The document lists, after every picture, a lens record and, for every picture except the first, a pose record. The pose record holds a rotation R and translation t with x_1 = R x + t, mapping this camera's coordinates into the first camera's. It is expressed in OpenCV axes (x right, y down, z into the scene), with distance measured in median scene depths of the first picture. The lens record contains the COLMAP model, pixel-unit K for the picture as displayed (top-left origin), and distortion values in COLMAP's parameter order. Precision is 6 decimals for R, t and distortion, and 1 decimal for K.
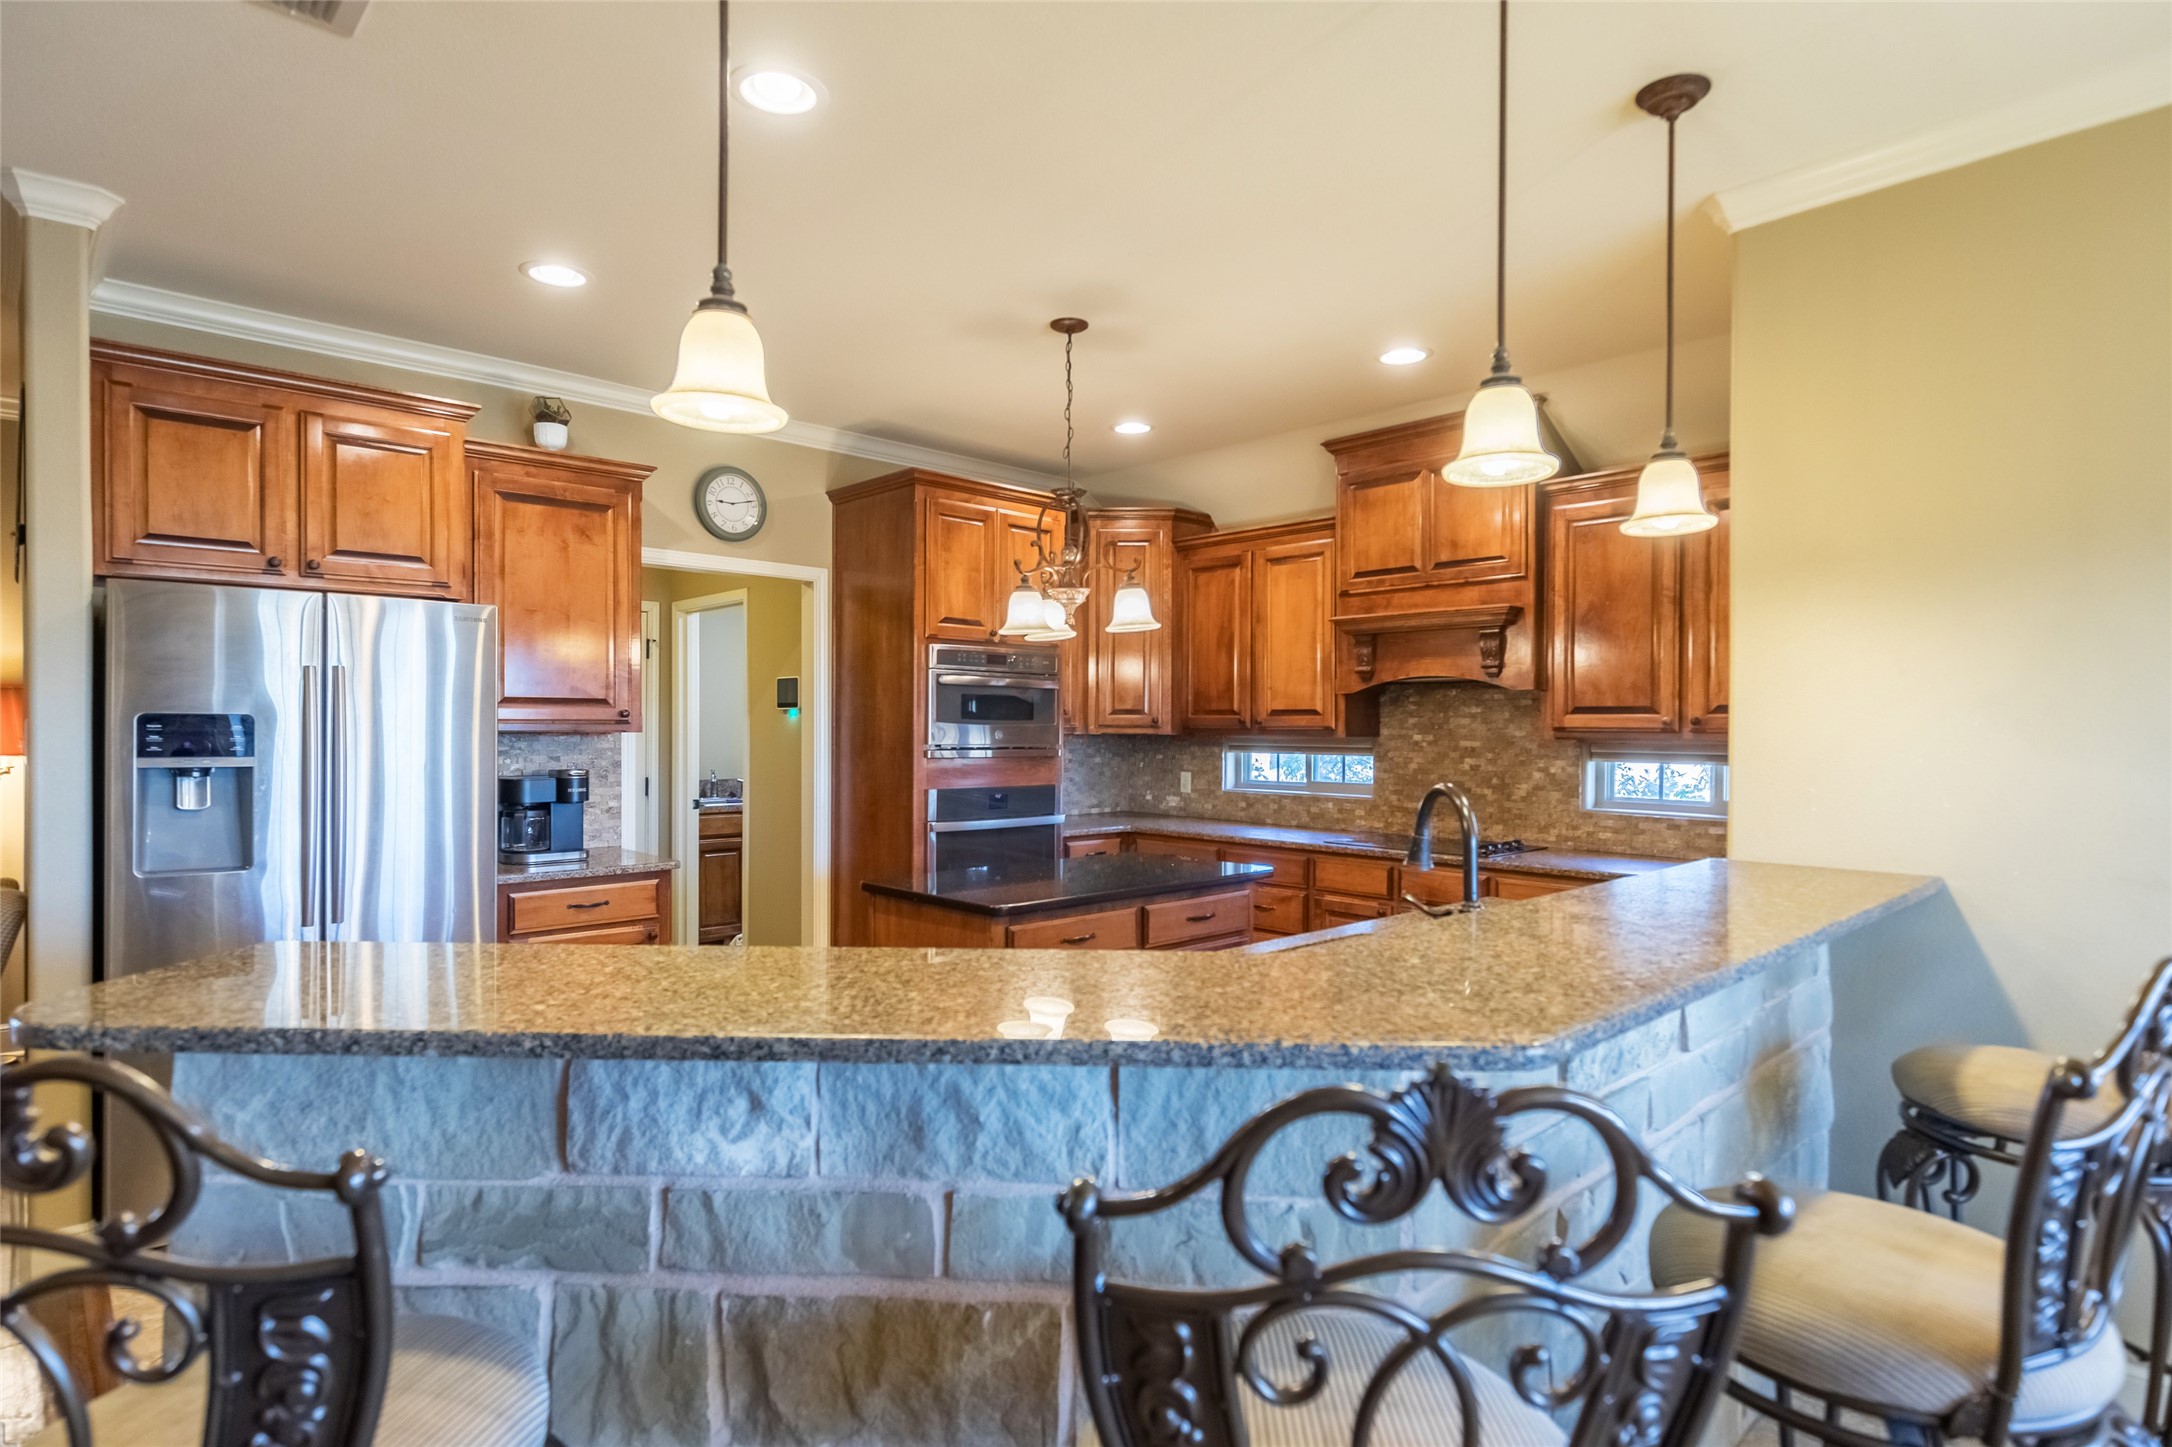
lens RADIAL K [[1118.9, 0, 1065.4], [0, 1118.9, 725.9], [0, 0, 1]] dist [-0.000089, -0.000334]
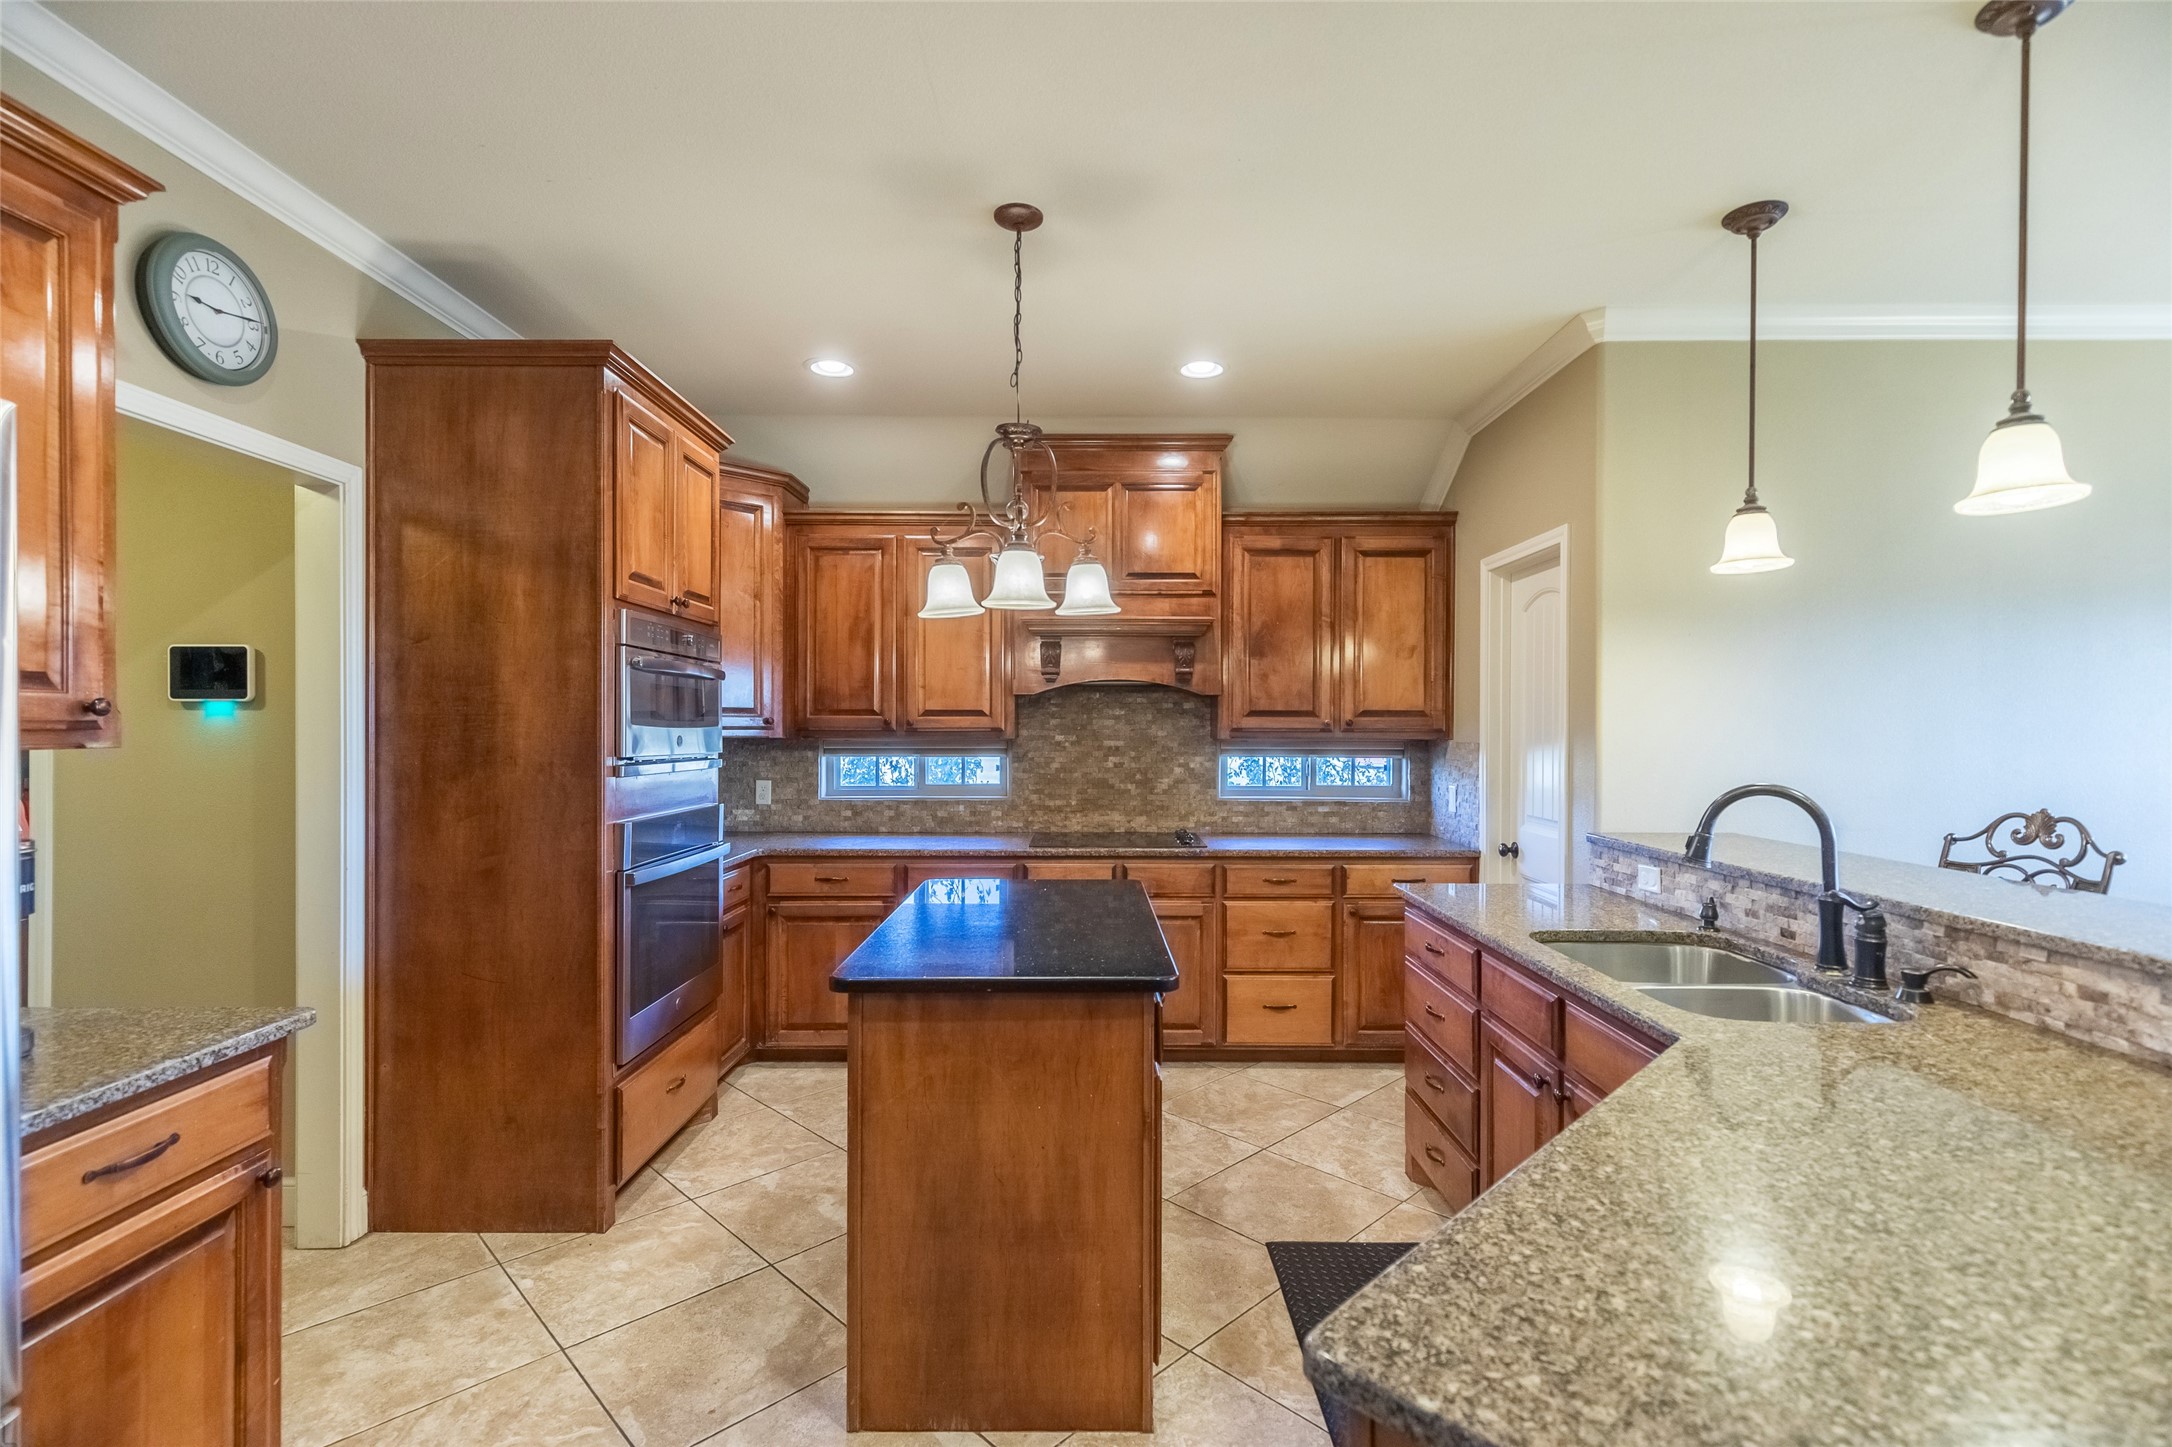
lens RADIAL K [[983.3, 0, 1106.5], [0, 983.3, 728.5], [0, 0, 1]] dist [0.006636, -0.002250]
pose [[0.678997, -0.004898, 0.734124, -0.336712], [0.001652, 0.999985, 0.005143, -0.003077], [-0.734139, -0.002279, 0.678996, 0.354974]]
